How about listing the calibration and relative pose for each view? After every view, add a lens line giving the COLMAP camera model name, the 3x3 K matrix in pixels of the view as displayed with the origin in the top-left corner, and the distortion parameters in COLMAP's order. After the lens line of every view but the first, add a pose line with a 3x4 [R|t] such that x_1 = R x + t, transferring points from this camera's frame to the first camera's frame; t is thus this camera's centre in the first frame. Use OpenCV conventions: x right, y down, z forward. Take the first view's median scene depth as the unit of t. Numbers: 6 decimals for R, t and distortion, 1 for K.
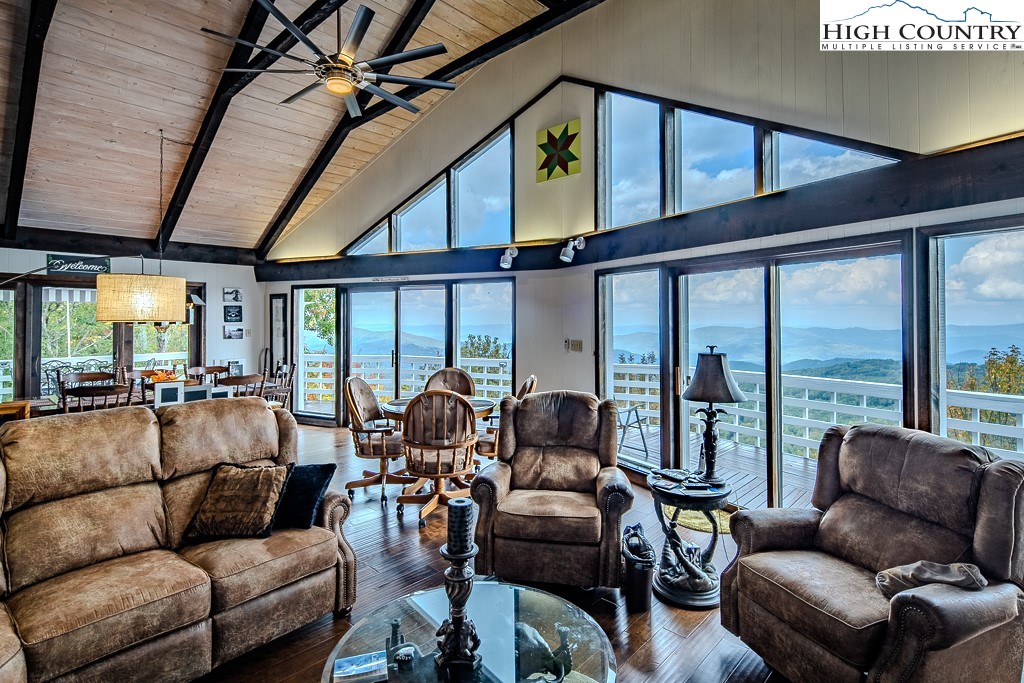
lens RADIAL K [[505.1, 0, 516.4], [0, 505.1, 314.1], [0, 0, 1]] dist [-0.002026, -0.002880]
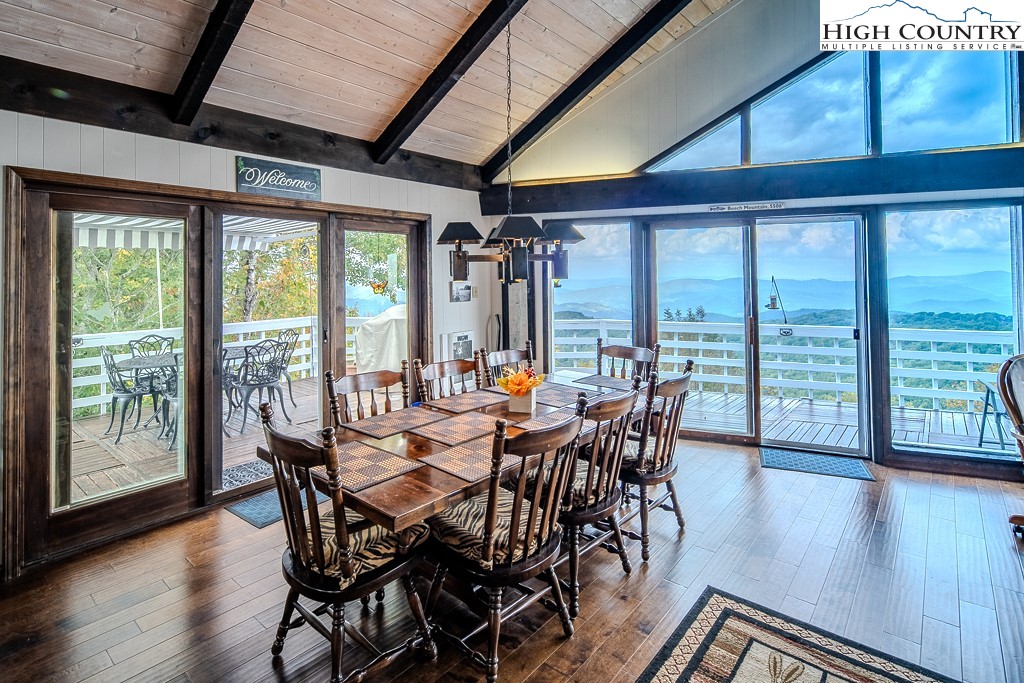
lens RADIAL K [[505.1, 0, 513.4], [0, 505.1, 267.1], [0, 0, 1]] dist [-0.002026, -0.002880]
pose [[0.999184, -0.007934, 0.039595, -0.558049], [0.008024, 0.999966, -0.002120, 0.006933], [-0.039577, 0.002436, 0.999214, 0.368386]]
